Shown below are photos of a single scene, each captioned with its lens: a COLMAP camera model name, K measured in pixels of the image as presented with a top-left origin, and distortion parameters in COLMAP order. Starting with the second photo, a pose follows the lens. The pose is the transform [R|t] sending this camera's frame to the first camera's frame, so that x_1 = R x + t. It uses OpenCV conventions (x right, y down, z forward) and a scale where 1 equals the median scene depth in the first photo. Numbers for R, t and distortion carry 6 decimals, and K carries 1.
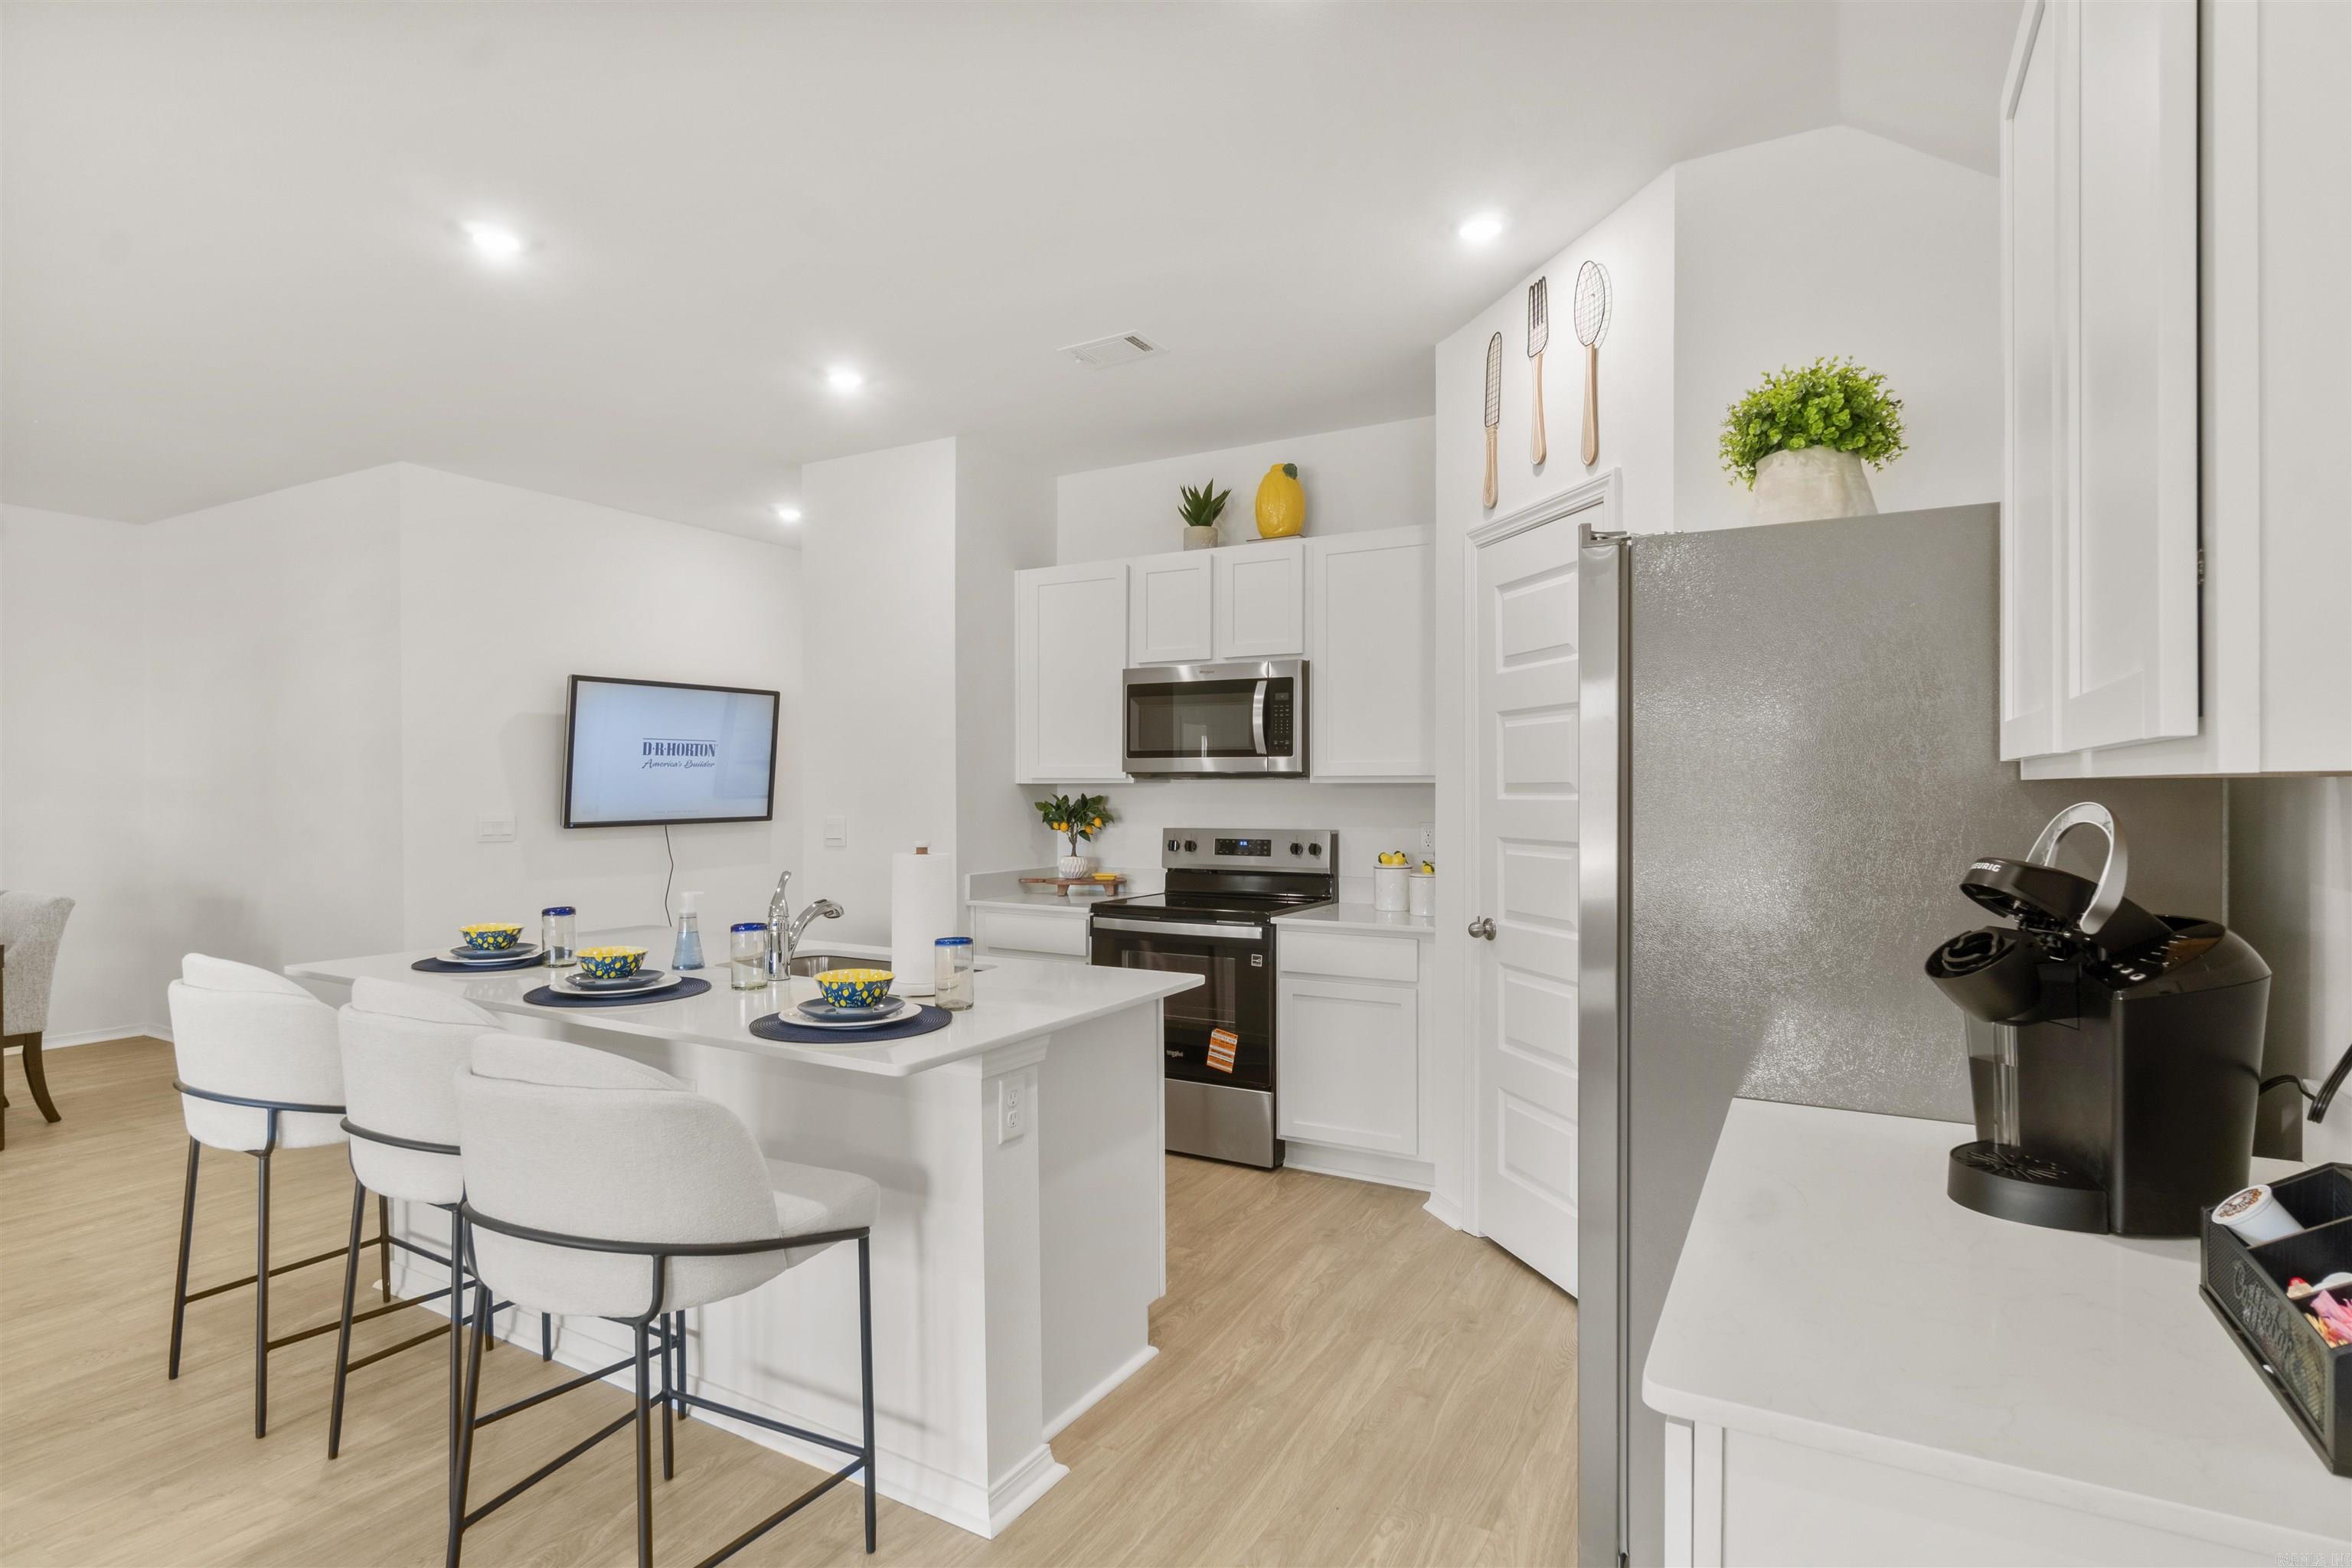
lens RADIAL K [[1200.1, 0, 1157.8], [0, 1200.1, 796.0], [0, 0, 1]] dist [-0.009240, 0.004961]
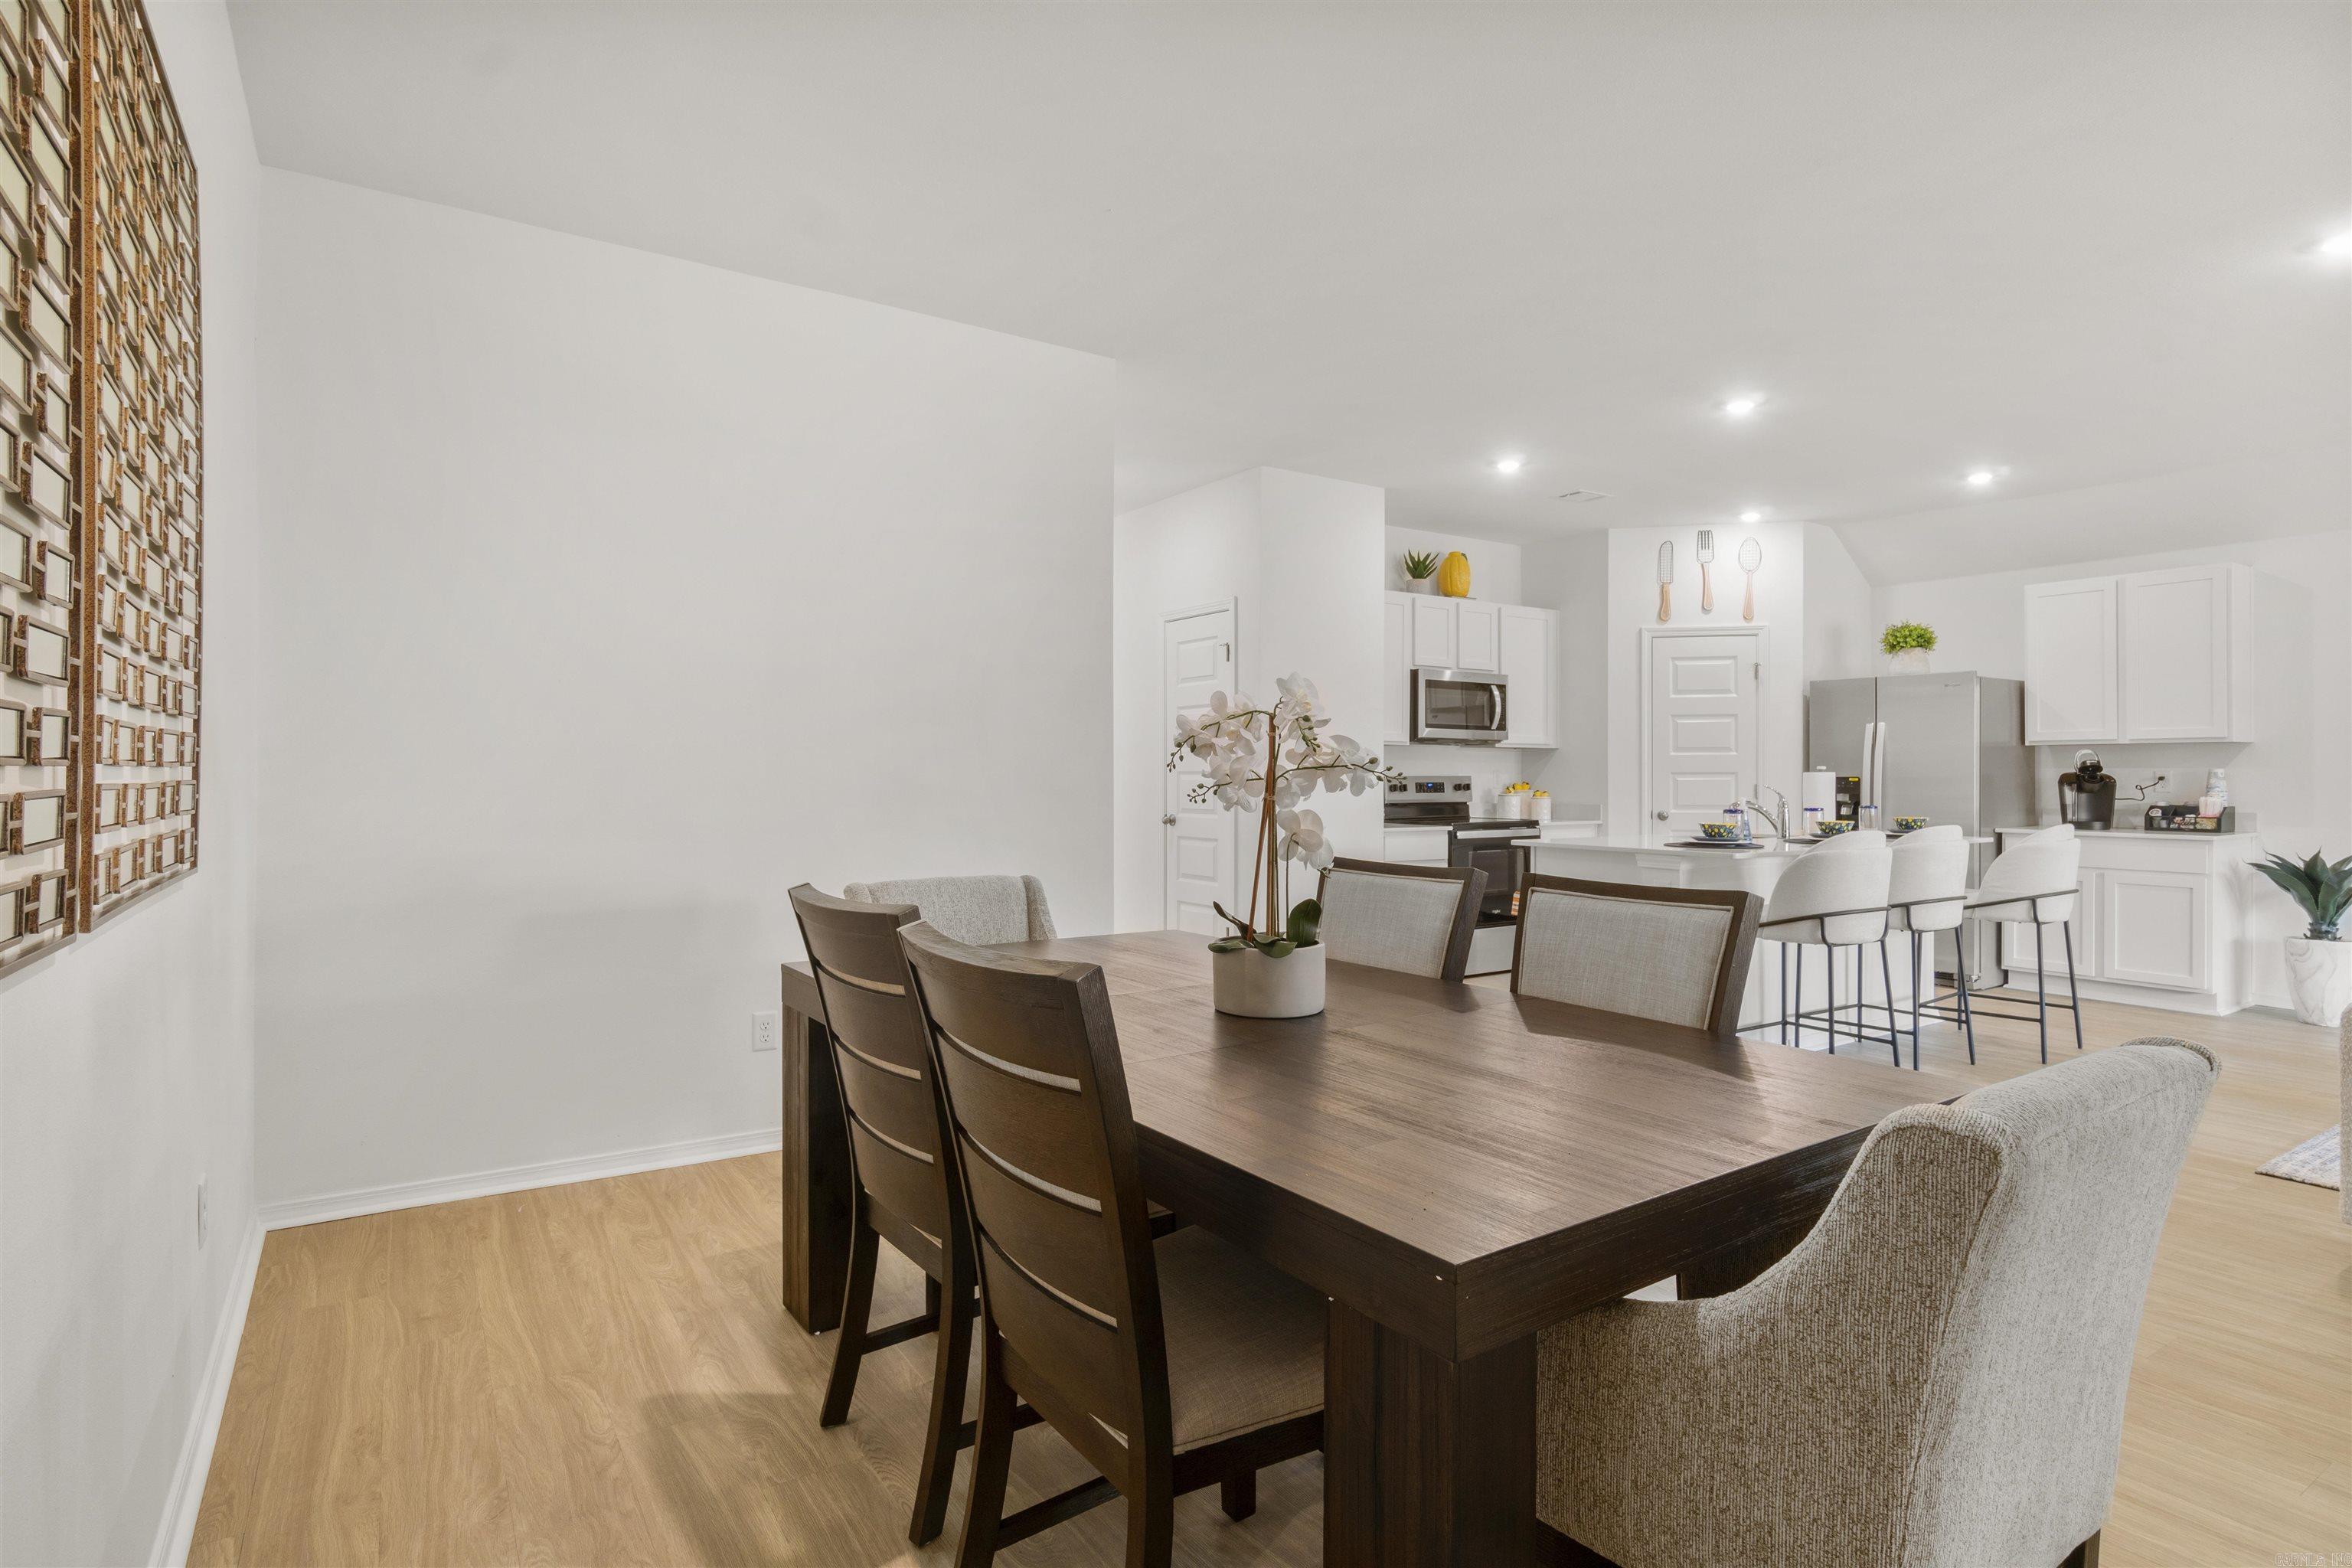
lens RADIAL K [[1200.1, 0, 1148.2], [0, 1200.1, 774.7], [0, 0, 1]] dist [-0.009240, 0.004961]
pose [[0.453937, 0.001422, 0.891032, -2.000157], [0.004441, 0.999983, -0.003858, 0.040667], [-0.891023, 0.005708, 0.453923, 0.818901]]
